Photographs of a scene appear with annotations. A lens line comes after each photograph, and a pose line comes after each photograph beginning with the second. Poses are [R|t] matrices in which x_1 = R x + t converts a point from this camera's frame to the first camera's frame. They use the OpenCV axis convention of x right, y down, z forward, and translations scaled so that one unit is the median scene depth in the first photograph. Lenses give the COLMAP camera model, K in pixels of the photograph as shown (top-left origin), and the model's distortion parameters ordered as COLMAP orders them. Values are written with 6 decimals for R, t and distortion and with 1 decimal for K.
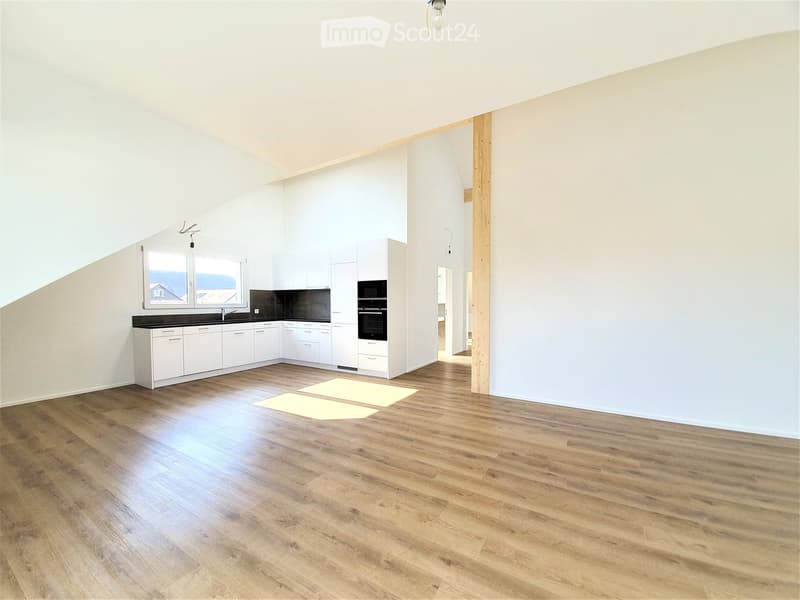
lens RADIAL K [[311.0, 0, 401.0], [0, 311.0, 311.7], [0, 0, 1]] dist [-0.000116, -0.010712]
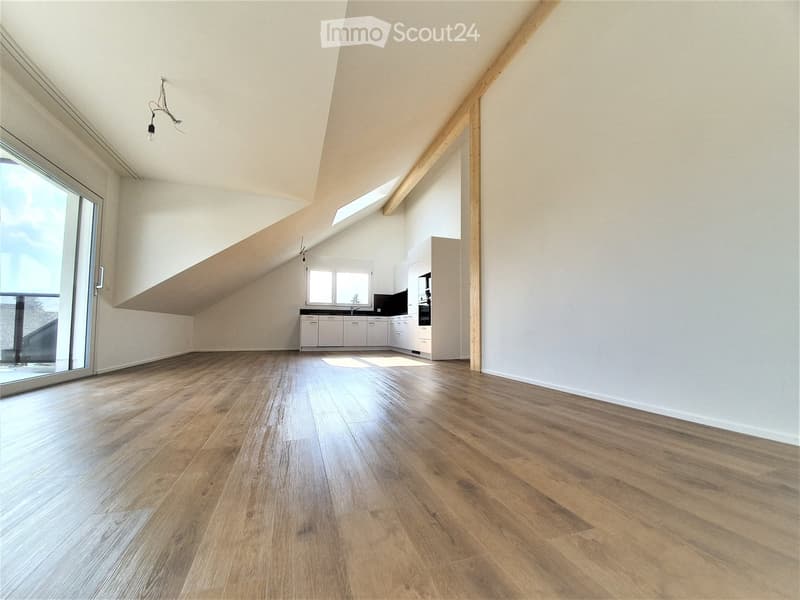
lens RADIAL K [[311.0, 0, 401.0], [0, 311.0, 311.7], [0, 0, 1]] dist [-0.000116, -0.010712]
pose [[0.759954, -0.026424, -0.649439, 0.605317], [-0.031635, 0.996485, -0.077562, 0.133848], [0.649206, 0.079489, 0.756447, 0.067582]]
